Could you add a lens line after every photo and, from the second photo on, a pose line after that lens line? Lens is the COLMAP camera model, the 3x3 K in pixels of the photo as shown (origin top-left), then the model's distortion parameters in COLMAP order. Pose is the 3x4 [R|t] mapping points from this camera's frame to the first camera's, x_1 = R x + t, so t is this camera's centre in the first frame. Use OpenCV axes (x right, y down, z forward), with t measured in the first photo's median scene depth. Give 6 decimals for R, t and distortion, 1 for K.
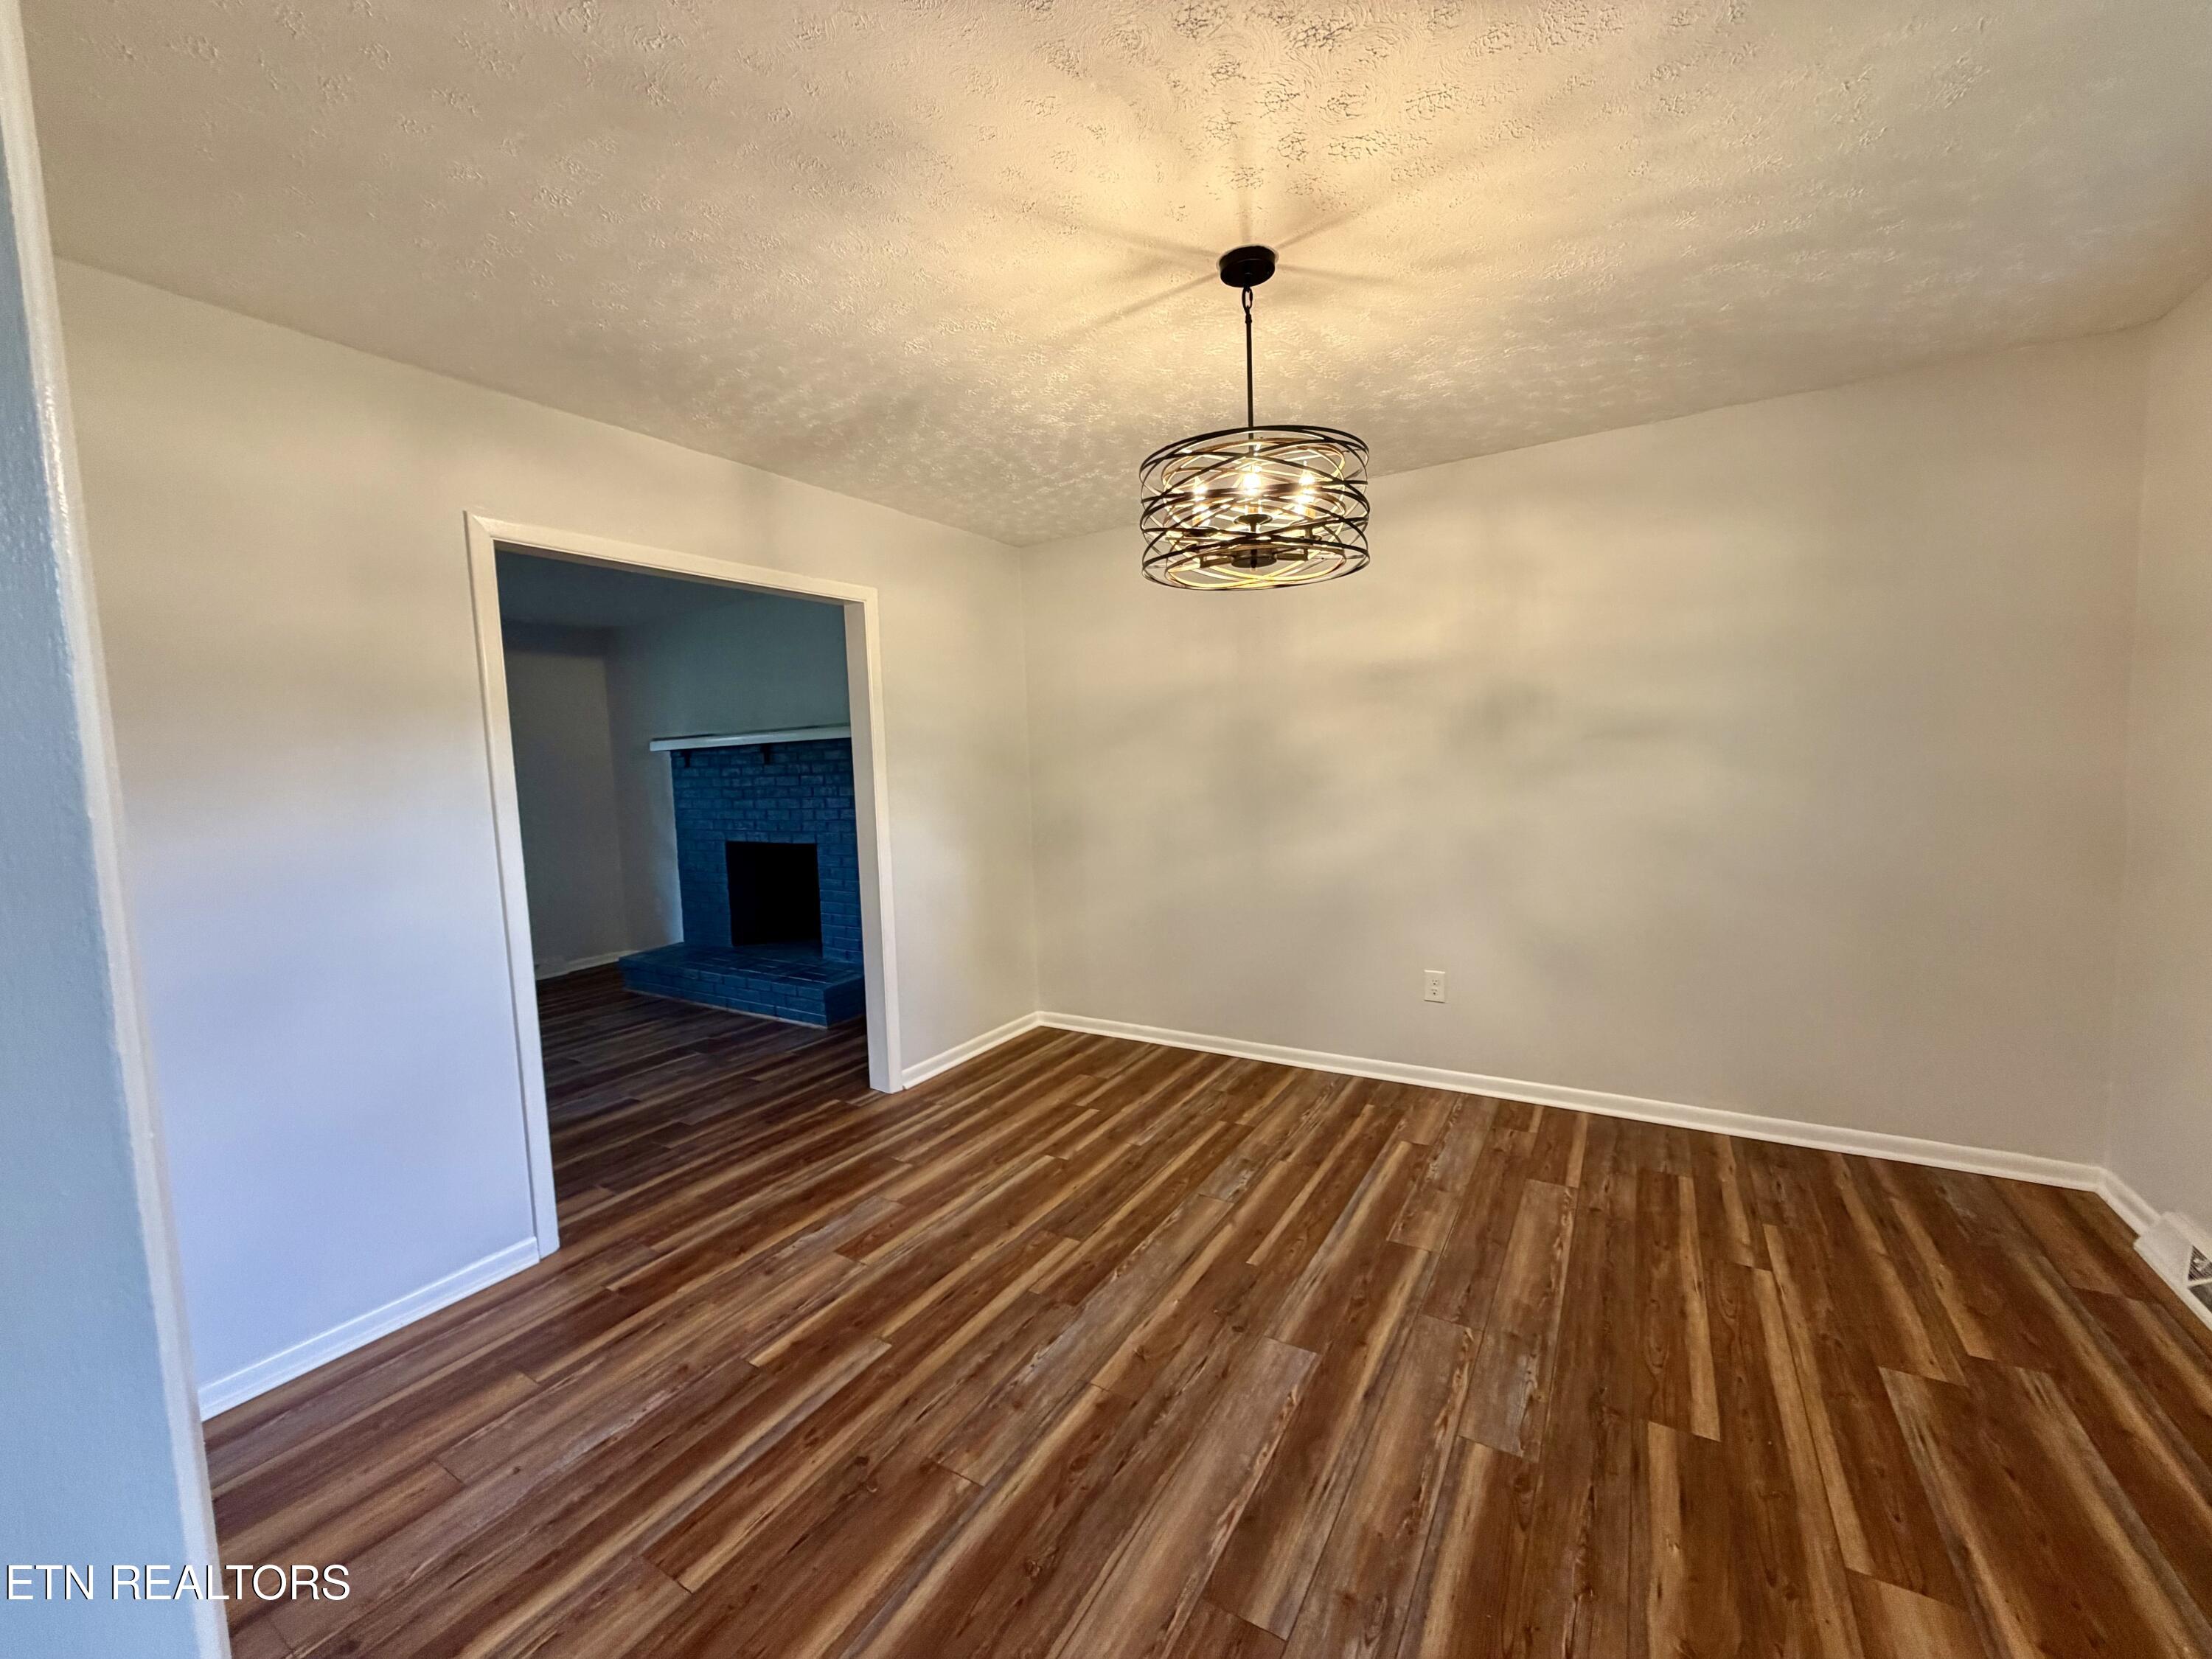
lens RADIAL K [[877.3, 0, 1099.7], [0, 877.3, 834.4], [0, 0, 1]] dist [-0.000923, 0.000161]
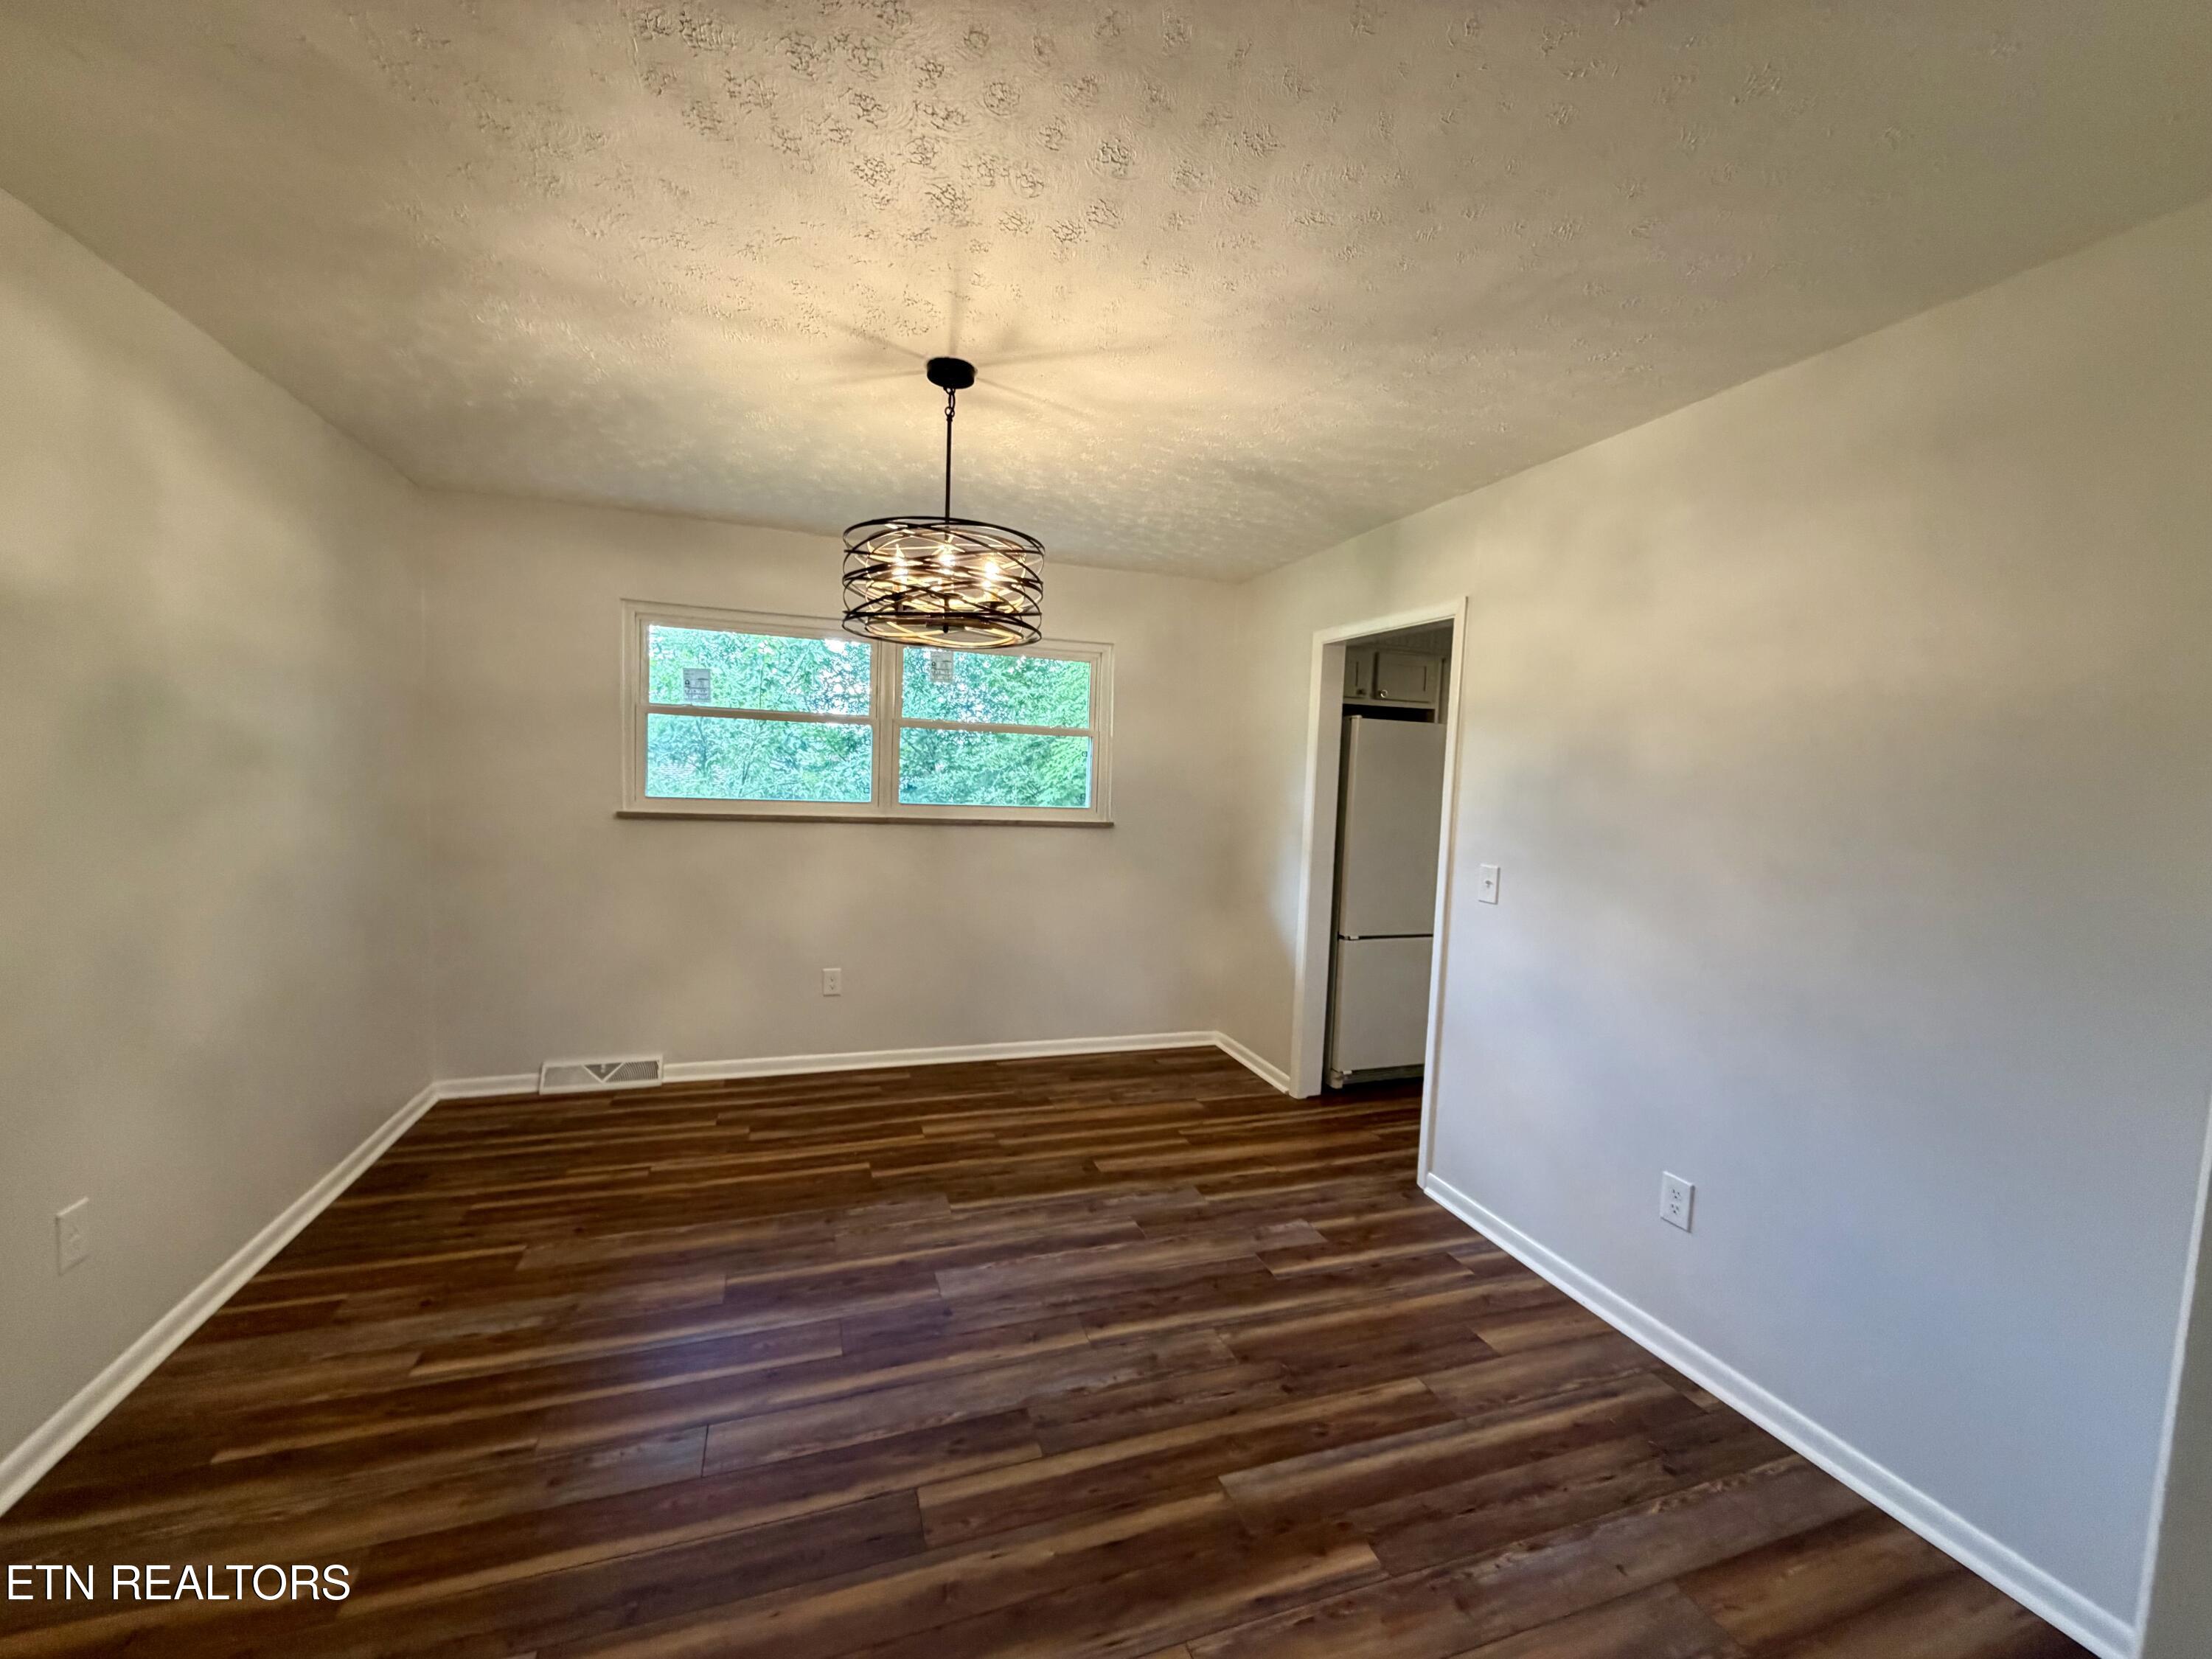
lens RADIAL K [[877.3, 0, 1099.7], [0, 877.3, 834.4], [0, 0, 1]] dist [-0.000923, 0.000161]
pose [[-0.775308, -0.039335, 0.630357, -0.690723], [0.042125, 0.992616, 0.113752, -0.159321], [-0.630177, 0.114746, -0.767926, 1.725320]]
